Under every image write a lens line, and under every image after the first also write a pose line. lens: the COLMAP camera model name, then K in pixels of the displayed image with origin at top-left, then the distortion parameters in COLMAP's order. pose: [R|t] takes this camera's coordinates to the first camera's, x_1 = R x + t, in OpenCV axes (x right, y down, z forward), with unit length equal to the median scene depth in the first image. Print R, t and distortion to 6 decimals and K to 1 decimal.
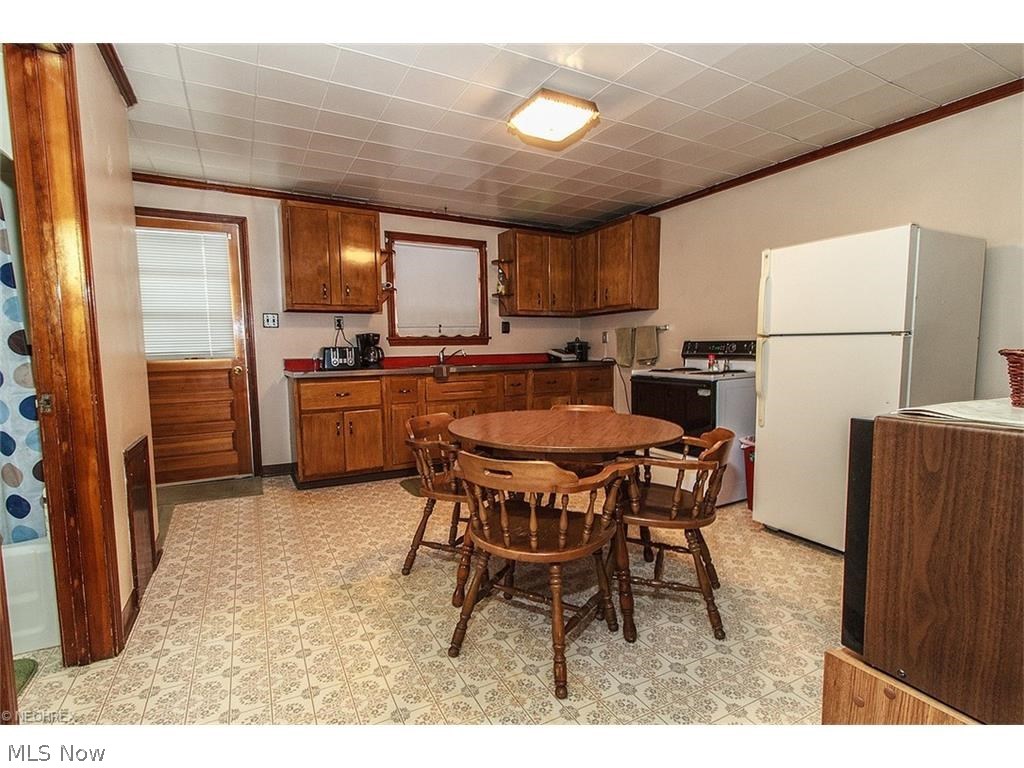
lens RADIAL K [[473.1, 0, 485.3], [0, 473.1, 384.7], [0, 0, 1]] dist [0.001677, 0.000920]
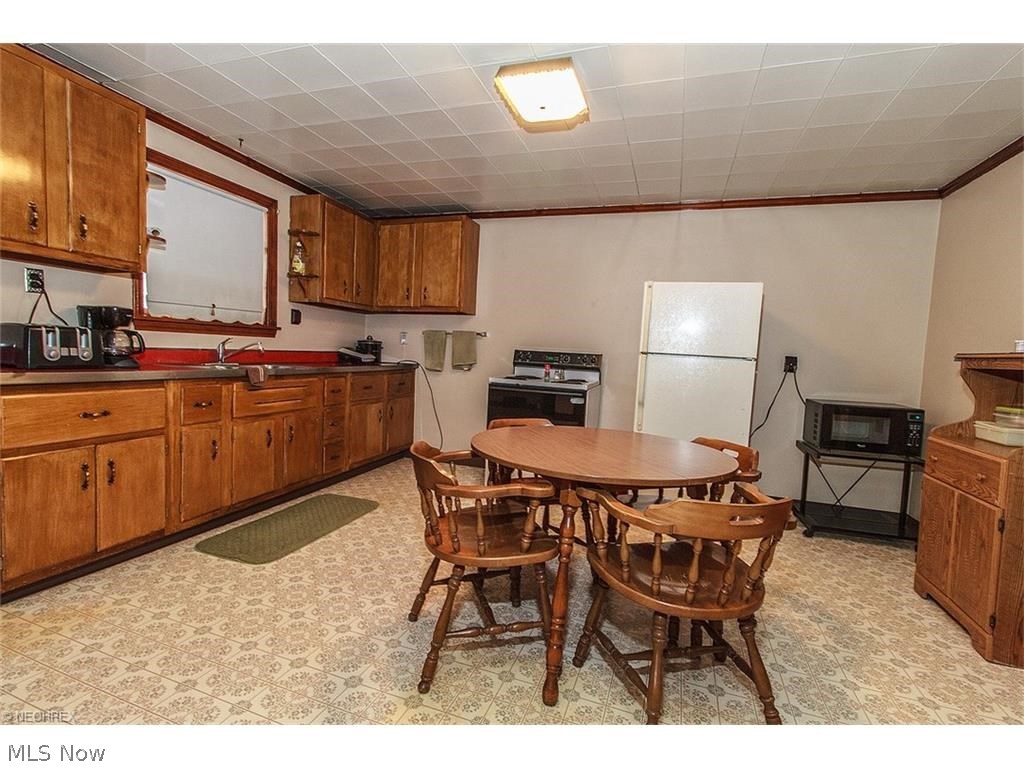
lens RADIAL K [[473.1, 0, 511.1], [0, 473.1, 378.3], [0, 0, 1]] dist [0.001677, 0.000920]
pose [[0.731865, 0.013226, 0.681321, -0.270156], [-0.007044, 0.999905, -0.011844, -0.014834], [-0.681413, 0.003869, 0.731889, 0.217241]]
